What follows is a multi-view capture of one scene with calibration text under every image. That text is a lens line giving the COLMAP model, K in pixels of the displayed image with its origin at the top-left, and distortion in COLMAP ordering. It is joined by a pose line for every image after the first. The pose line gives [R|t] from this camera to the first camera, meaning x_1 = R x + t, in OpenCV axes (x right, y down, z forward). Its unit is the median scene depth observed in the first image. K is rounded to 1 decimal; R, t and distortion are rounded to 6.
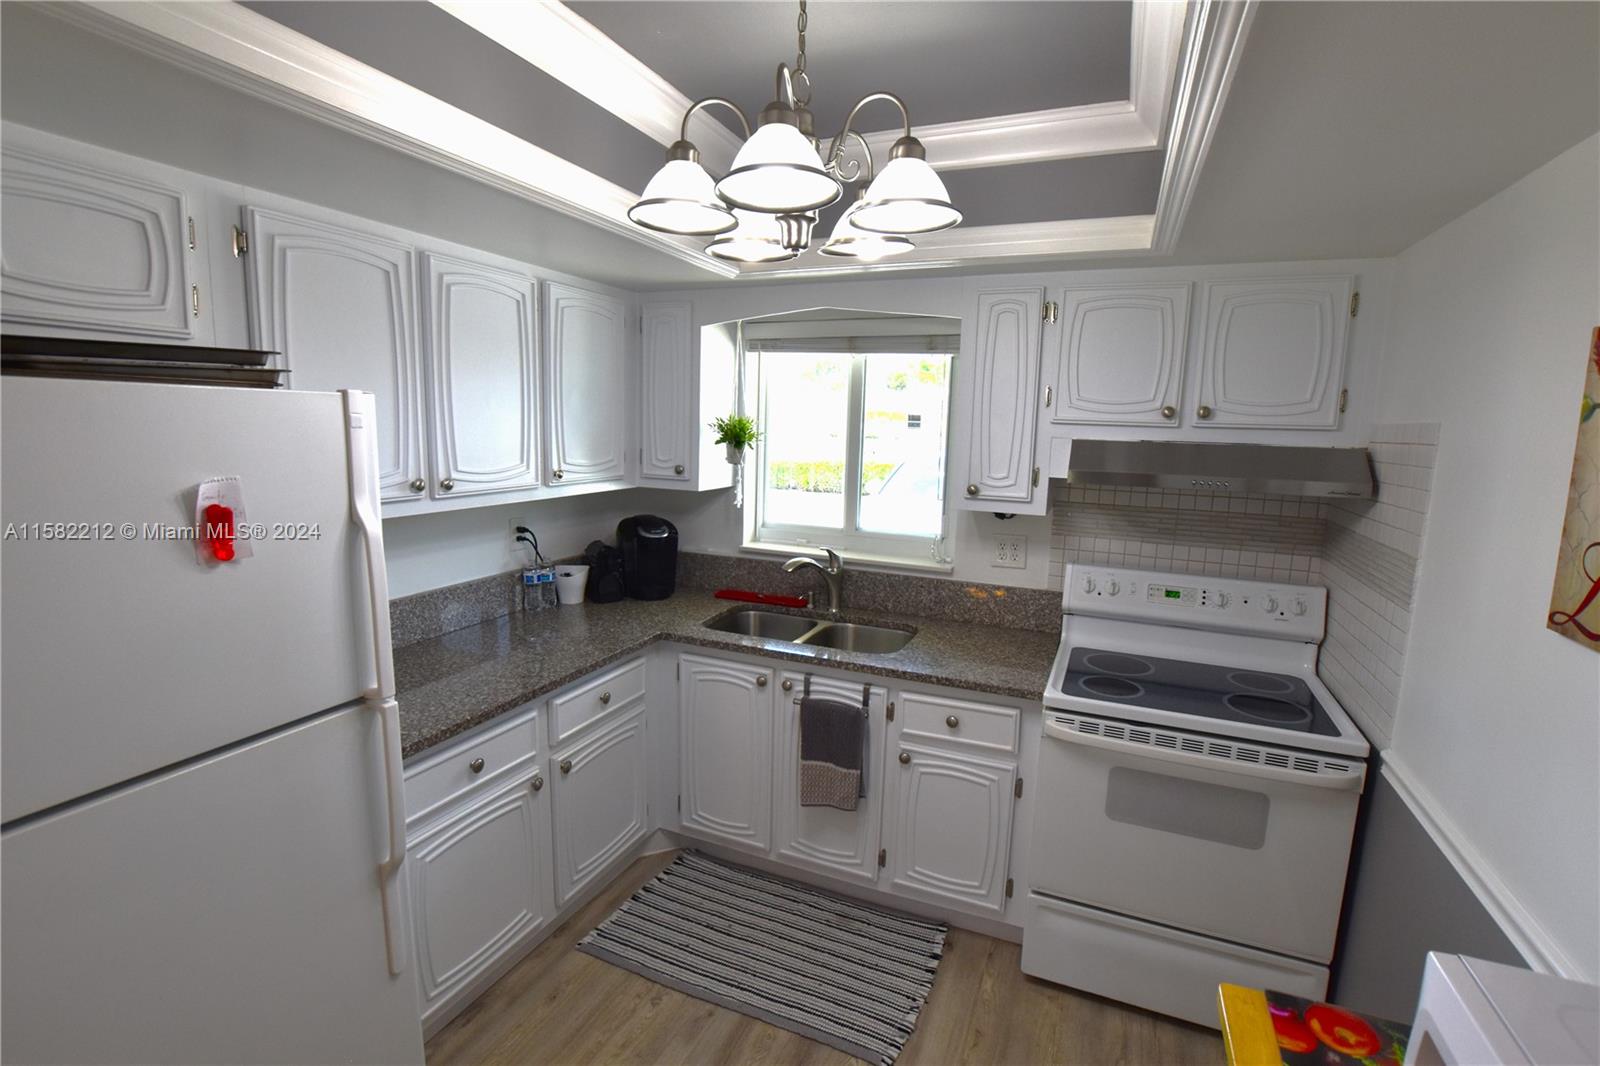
lens RADIAL K [[702.6, 0, 797.0], [0, 702.6, 529.9], [0, 0, 1]] dist [-0.035325, 0.004920]
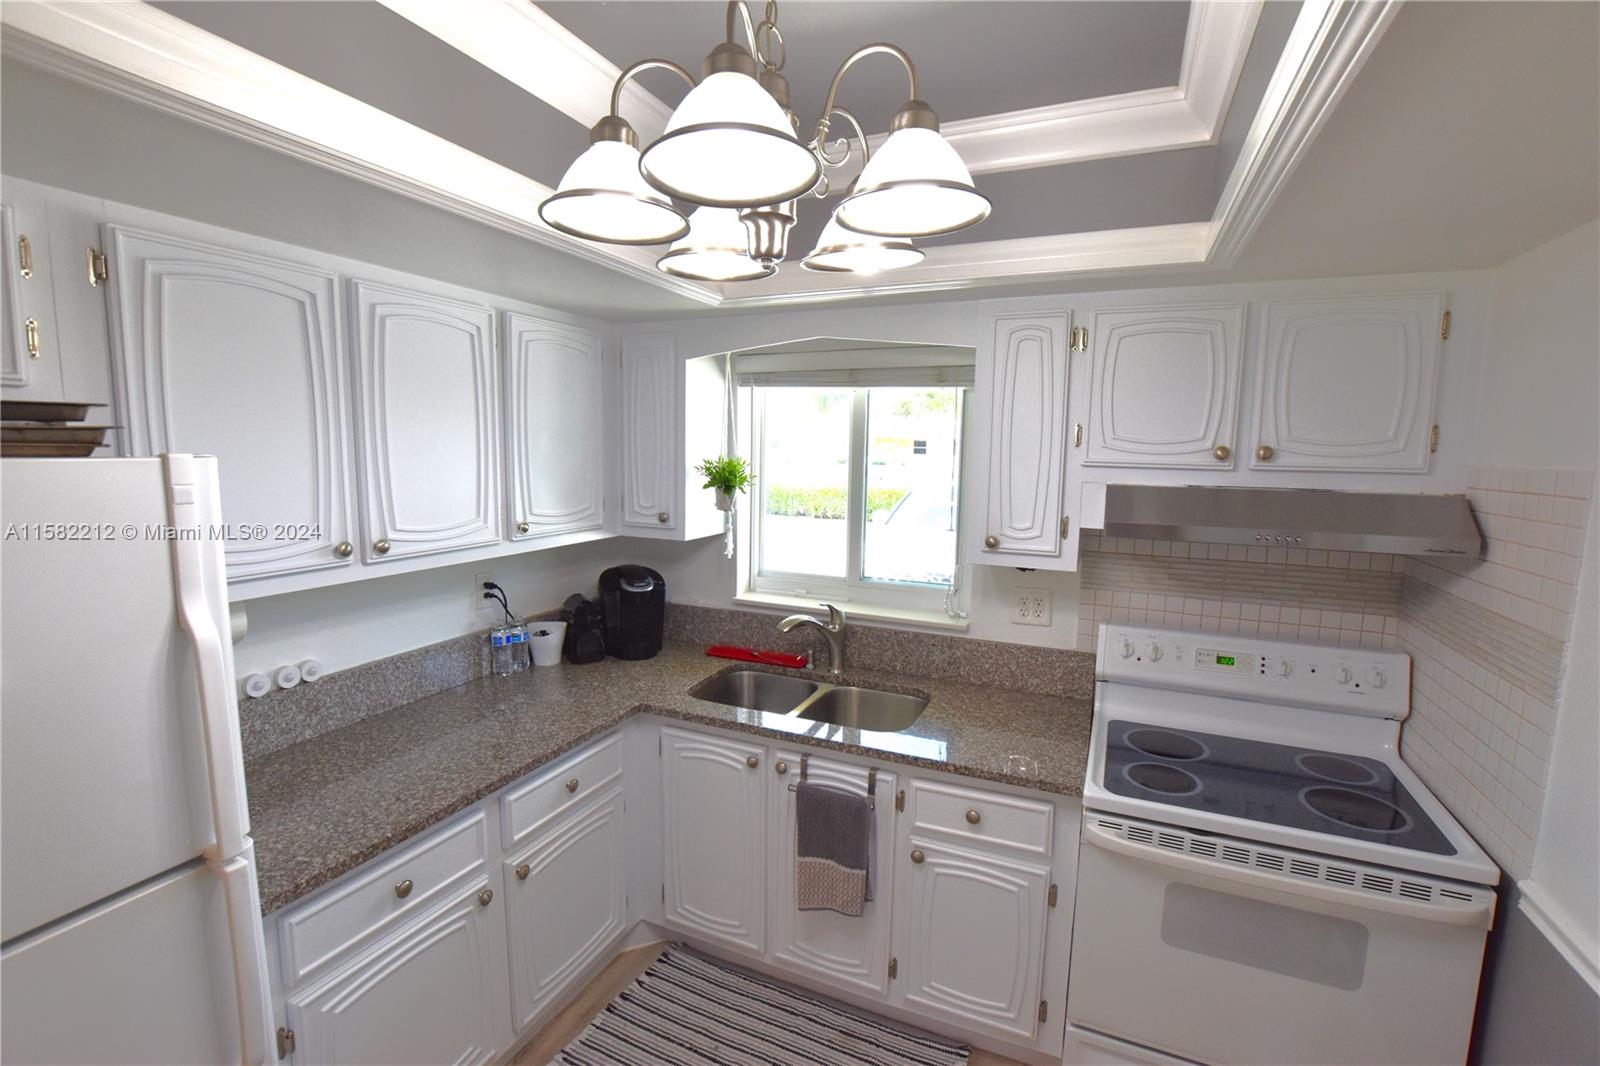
lens RADIAL K [[702.6, 0, 792.4], [0, 702.6, 541.1], [0, 0, 1]] dist [-0.035325, 0.004920]
pose [[0.999818, -0.008742, -0.016941, 0.018861], [0.008284, 0.999603, -0.026925, -0.041373], [0.017169, 0.026780, 0.999494, 0.137002]]
